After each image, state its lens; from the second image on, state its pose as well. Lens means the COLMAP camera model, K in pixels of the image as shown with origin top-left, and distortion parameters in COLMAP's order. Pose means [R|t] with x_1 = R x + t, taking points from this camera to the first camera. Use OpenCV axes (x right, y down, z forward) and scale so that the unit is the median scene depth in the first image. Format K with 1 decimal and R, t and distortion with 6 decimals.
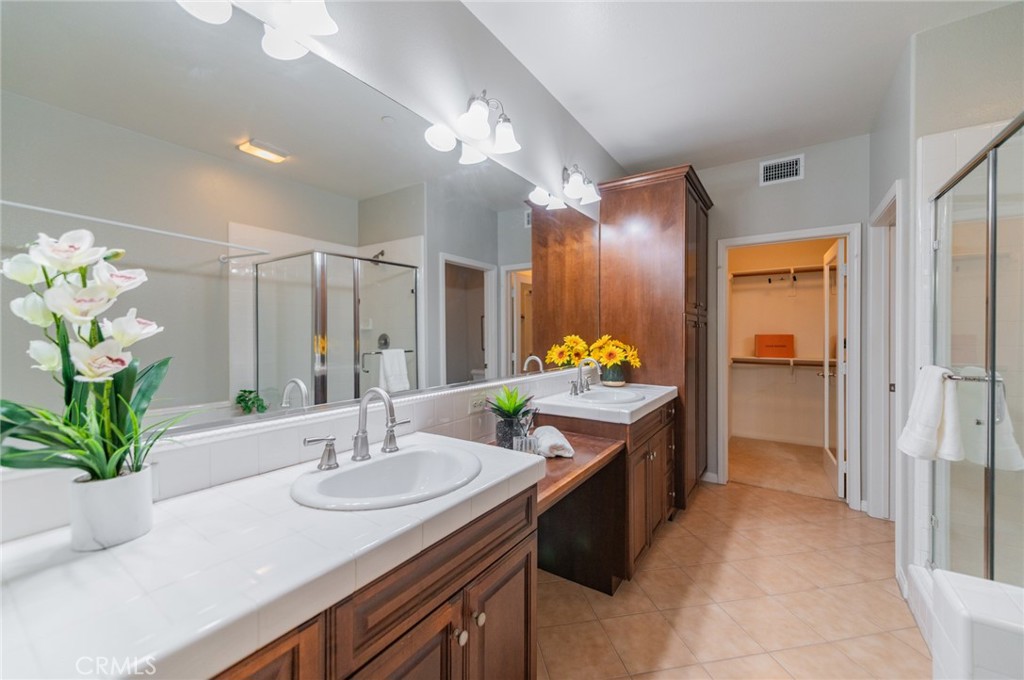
lens RADIAL K [[400.6, 0, 517.8], [0, 400.6, 337.6], [0, 0, 1]] dist [0.013529, -0.004197]
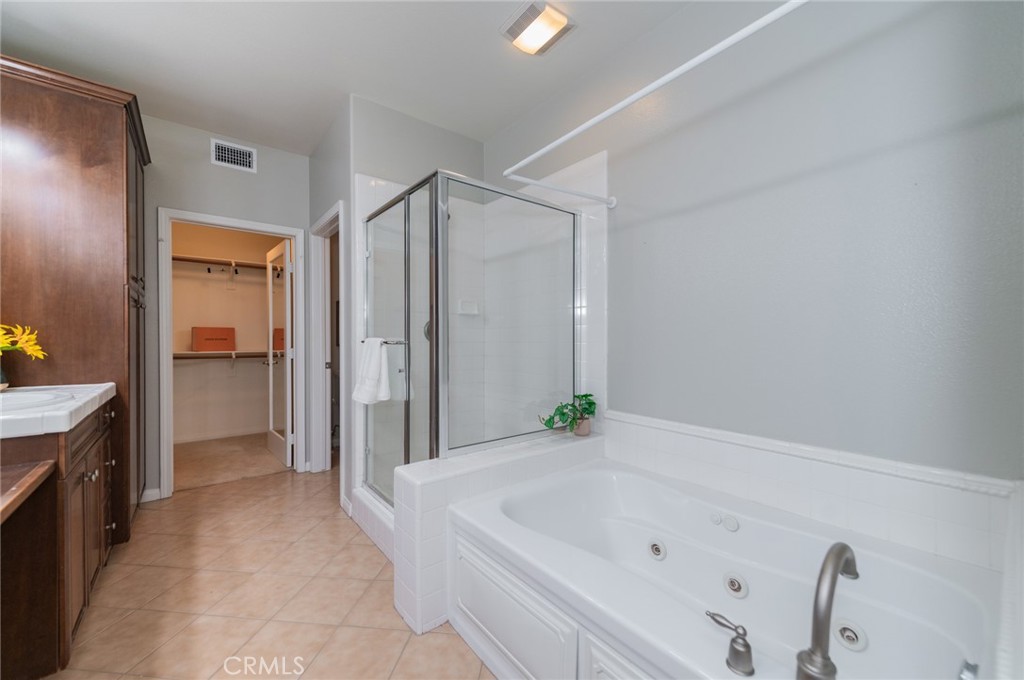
lens RADIAL K [[400.6, 0, 503.9], [0, 400.6, 345.2], [0, 0, 1]] dist [0.013529, -0.004197]
pose [[0.306359, -0.006233, 0.951896, -0.101246], [0.008042, 0.999960, 0.003959, 0.057572], [-0.951882, 0.006442, 0.306397, 0.079399]]
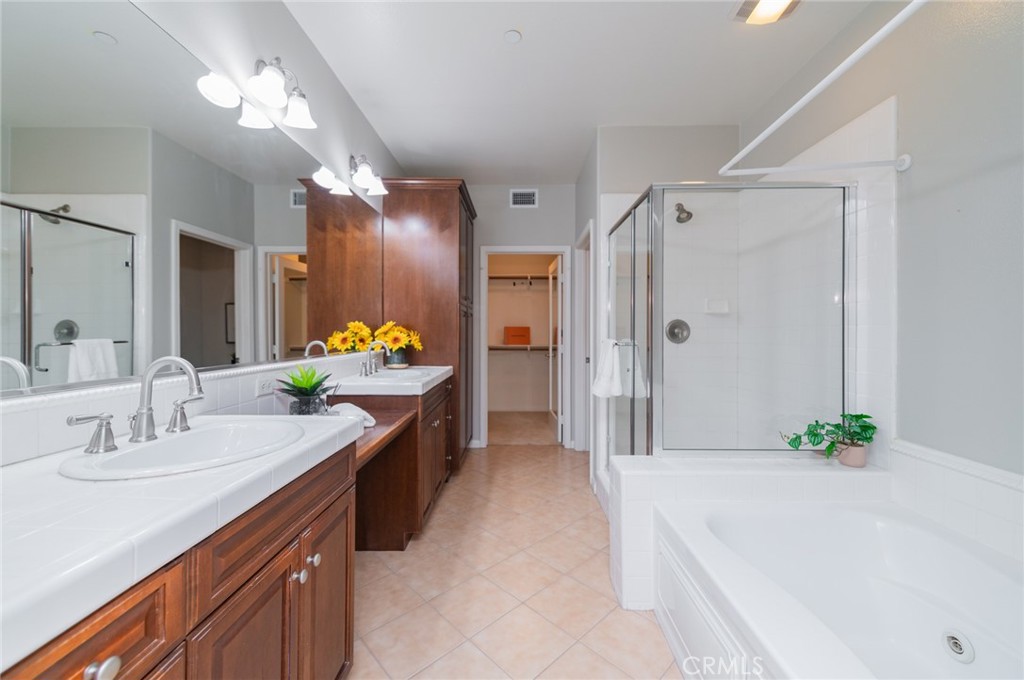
lens RADIAL K [[400.6, 0, 508.5], [0, 400.6, 335.6], [0, 0, 1]] dist [0.013529, -0.004197]
pose [[0.845375, 0.001812, 0.534171, -0.091921], [-0.000184, 0.999995, -0.003100, 0.037907], [-0.534174, 0.002522, 0.845371, -0.077057]]
